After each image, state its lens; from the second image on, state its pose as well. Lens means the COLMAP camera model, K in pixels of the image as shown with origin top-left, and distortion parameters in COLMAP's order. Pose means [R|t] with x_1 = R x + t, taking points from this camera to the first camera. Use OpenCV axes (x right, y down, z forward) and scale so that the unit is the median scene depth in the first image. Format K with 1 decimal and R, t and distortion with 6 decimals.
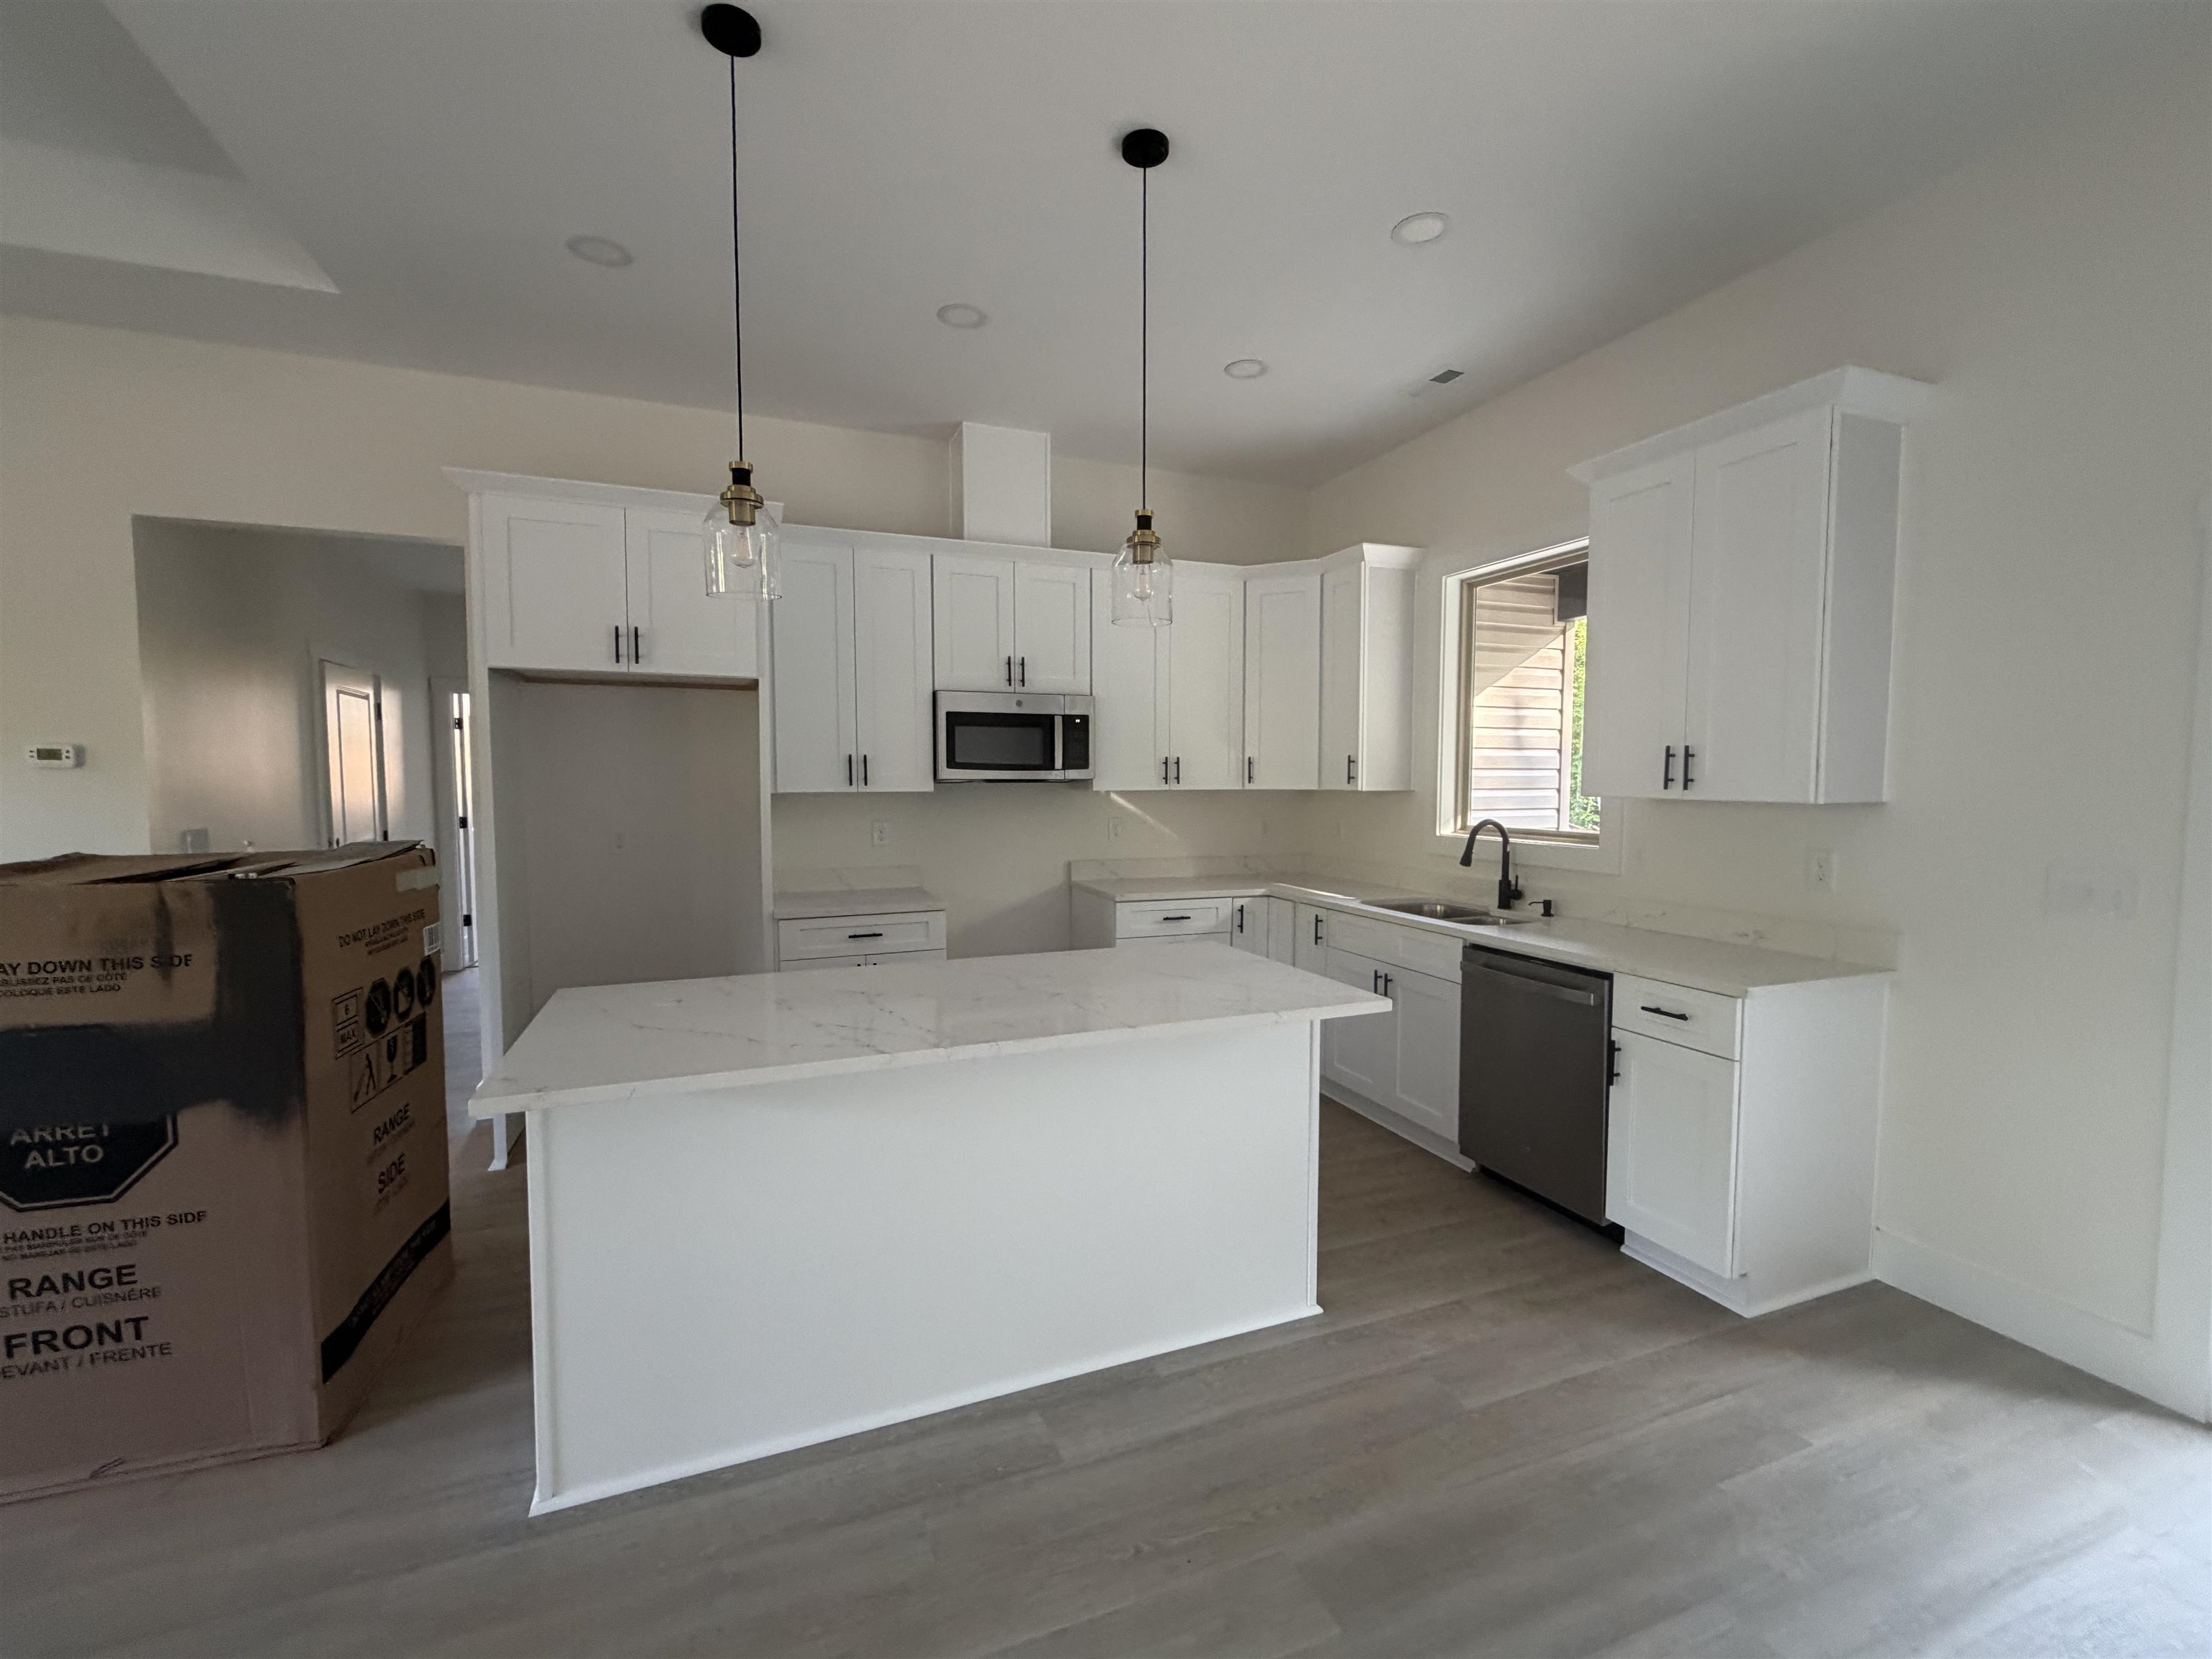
lens RADIAL K [[938.1, 0, 1105.5], [0, 938.1, 833.4], [0, 0, 1]] dist [0.001585, -0.000182]
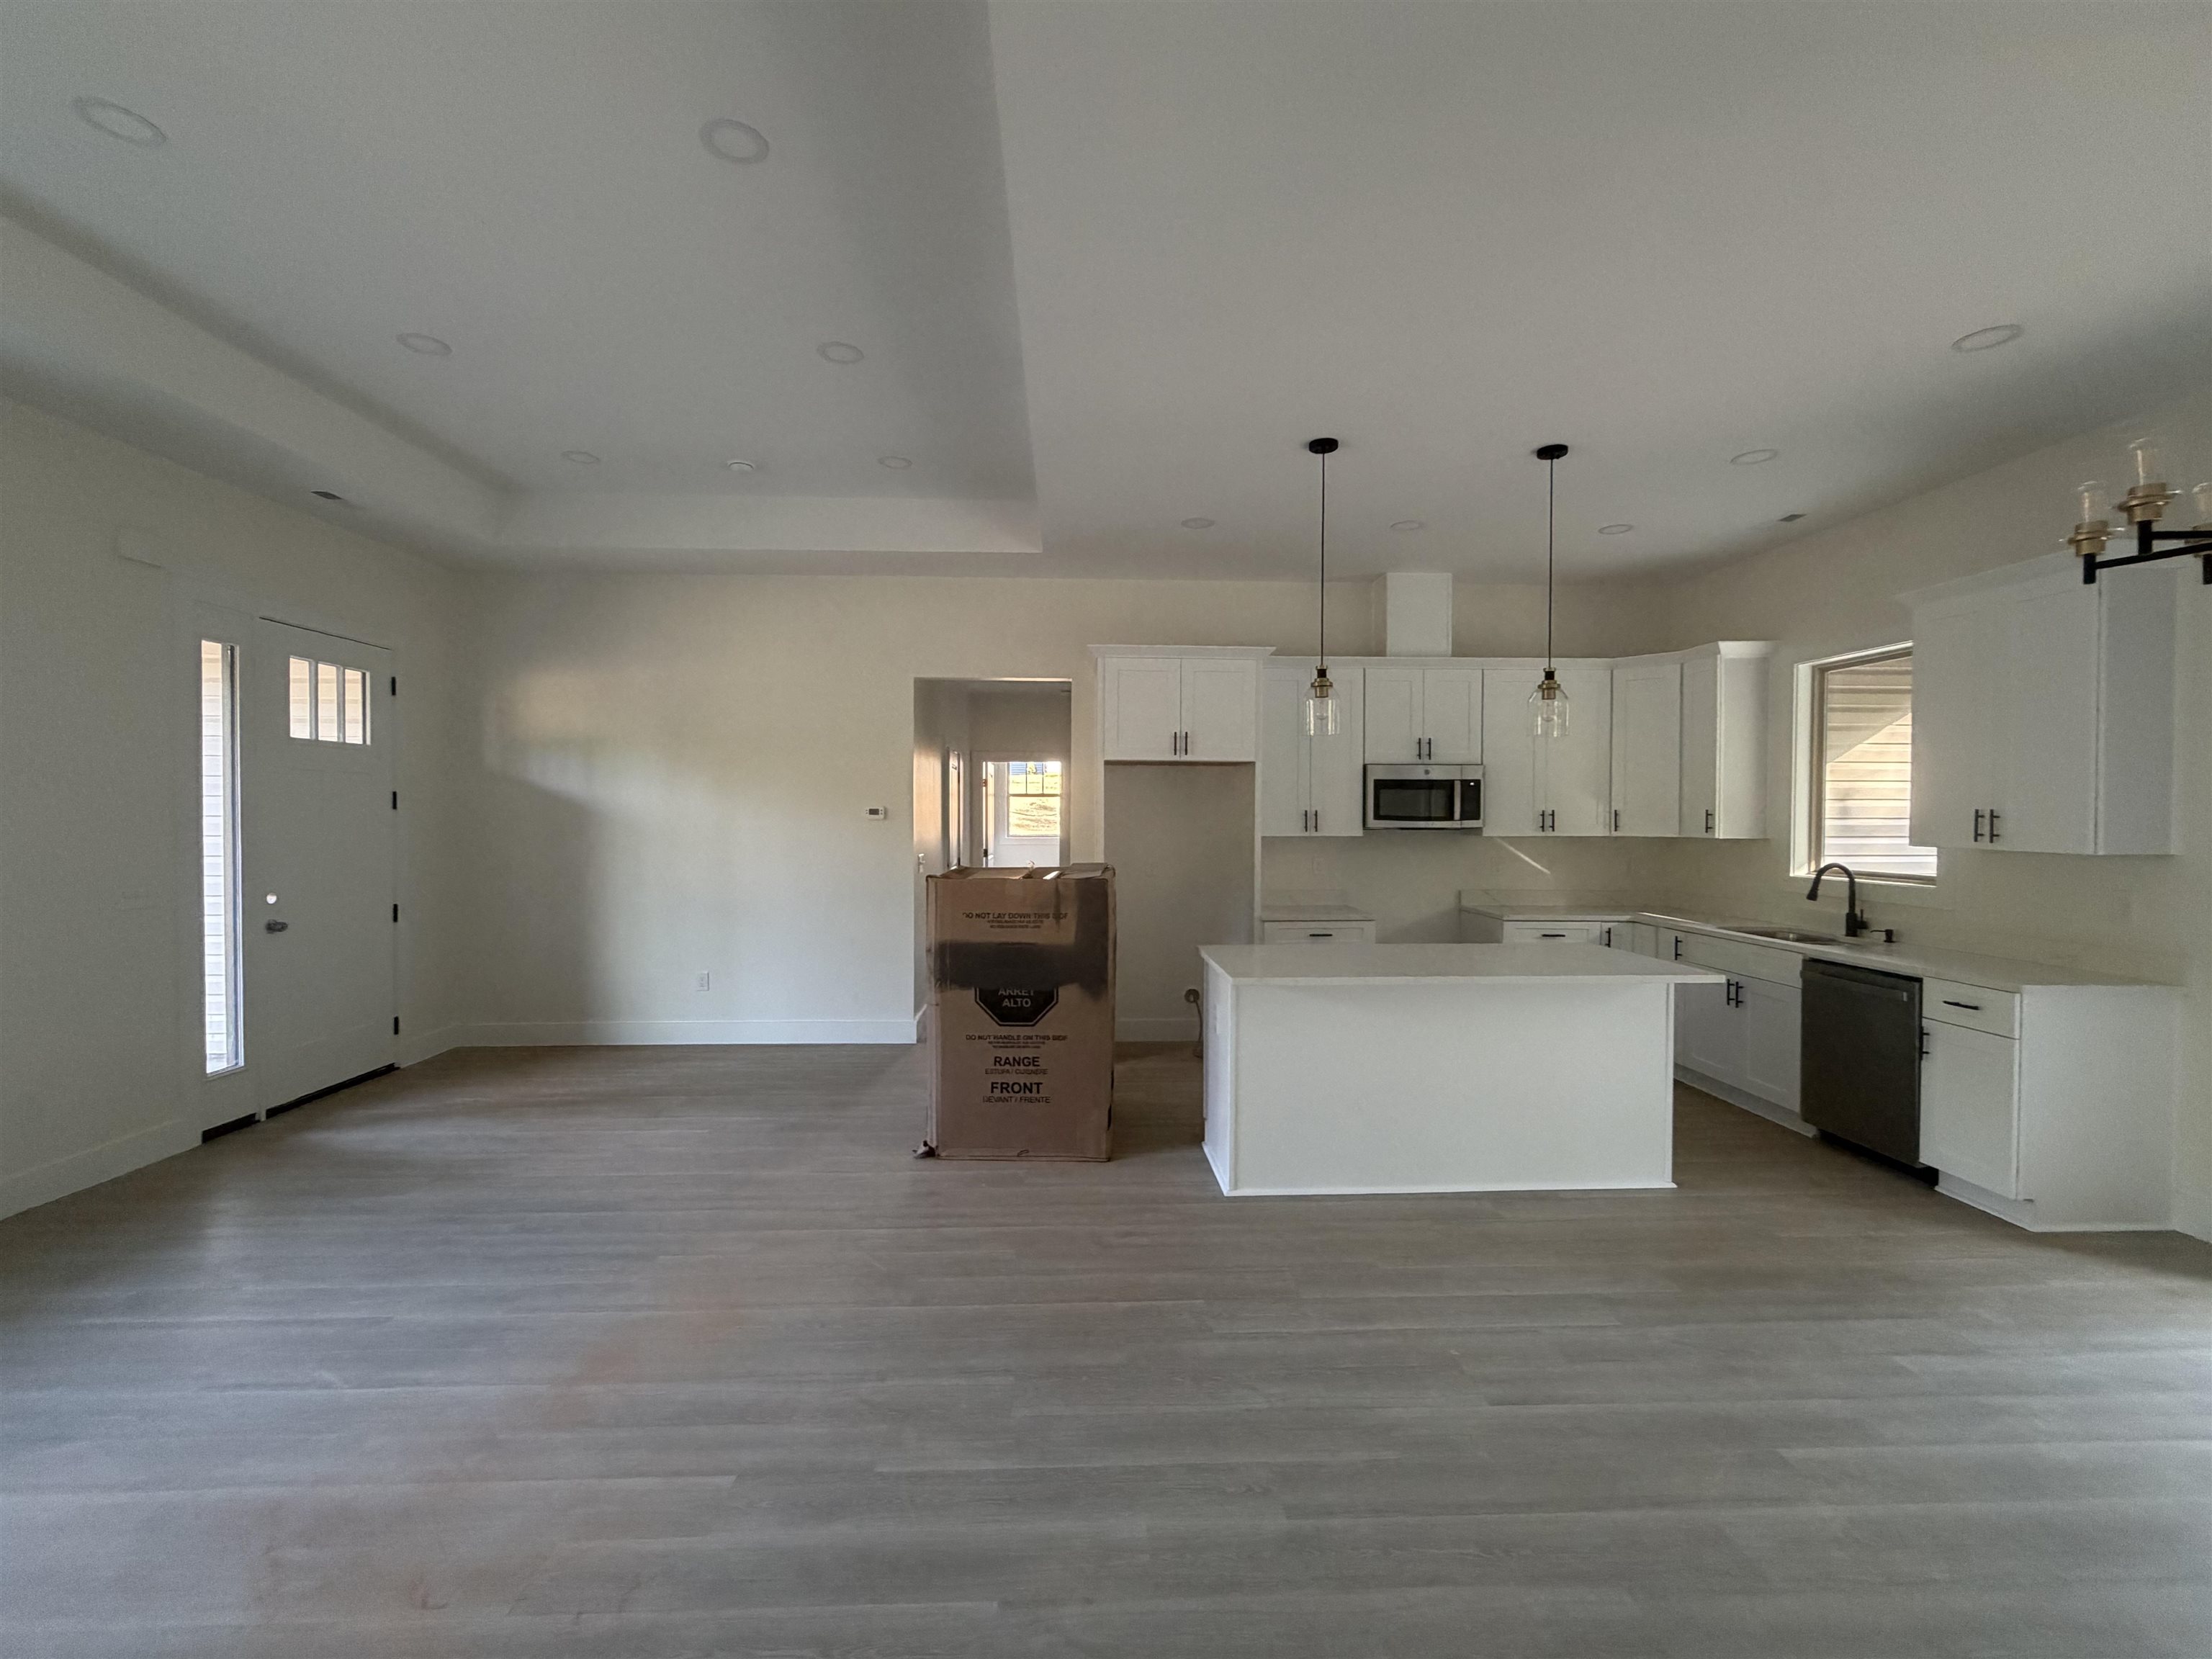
lens RADIAL K [[938.1, 0, 1107.0], [0, 938.1, 831.3], [0, 0, 1]] dist [0.001585, -0.000182]
pose [[0.944569, 0.008200, -0.328212, -0.100195], [-0.022007, 0.999021, -0.038373, 0.012190], [0.327576, 0.043469, 0.943824, -0.525279]]
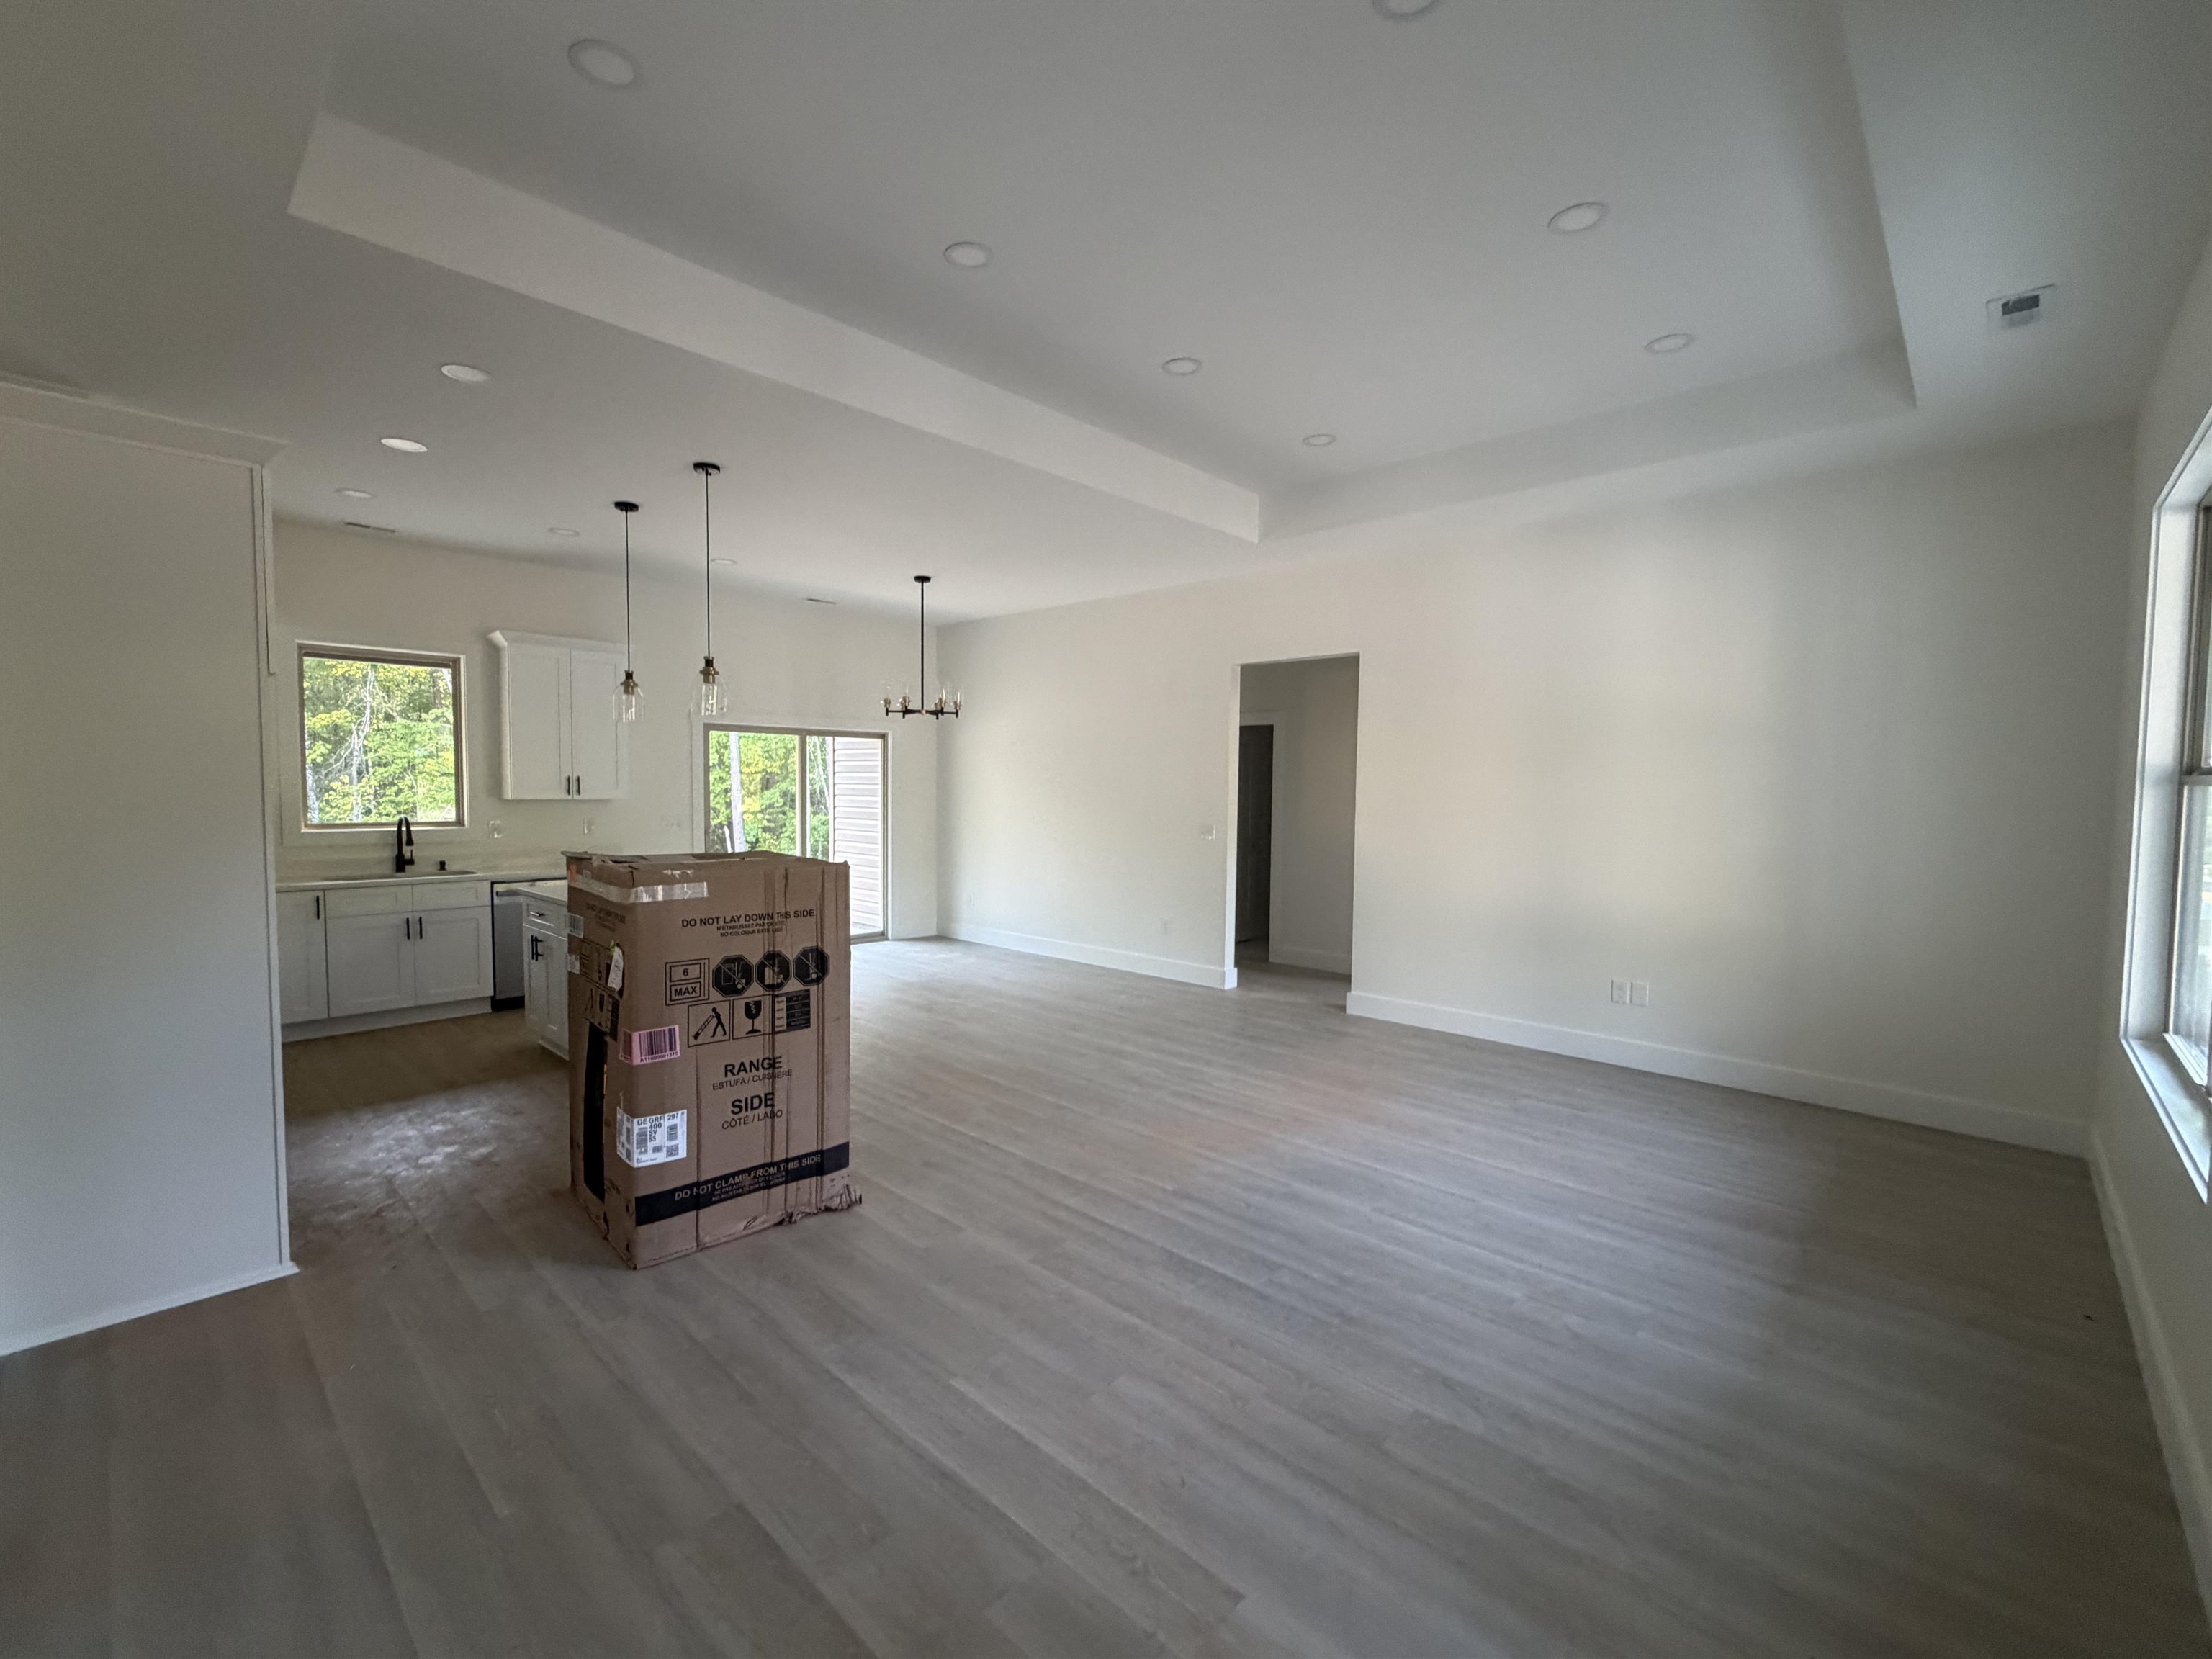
lens RADIAL K [[938.1, 0, 1113.3], [0, 938.1, 833.7], [0, 0, 1]] dist [0.001585, -0.000182]
pose [[-0.430882, -0.053679, 0.900810, -1.631172], [0.042741, 0.995895, 0.079789, -0.063643], [-0.901395, 0.072882, -0.426819, 0.641769]]
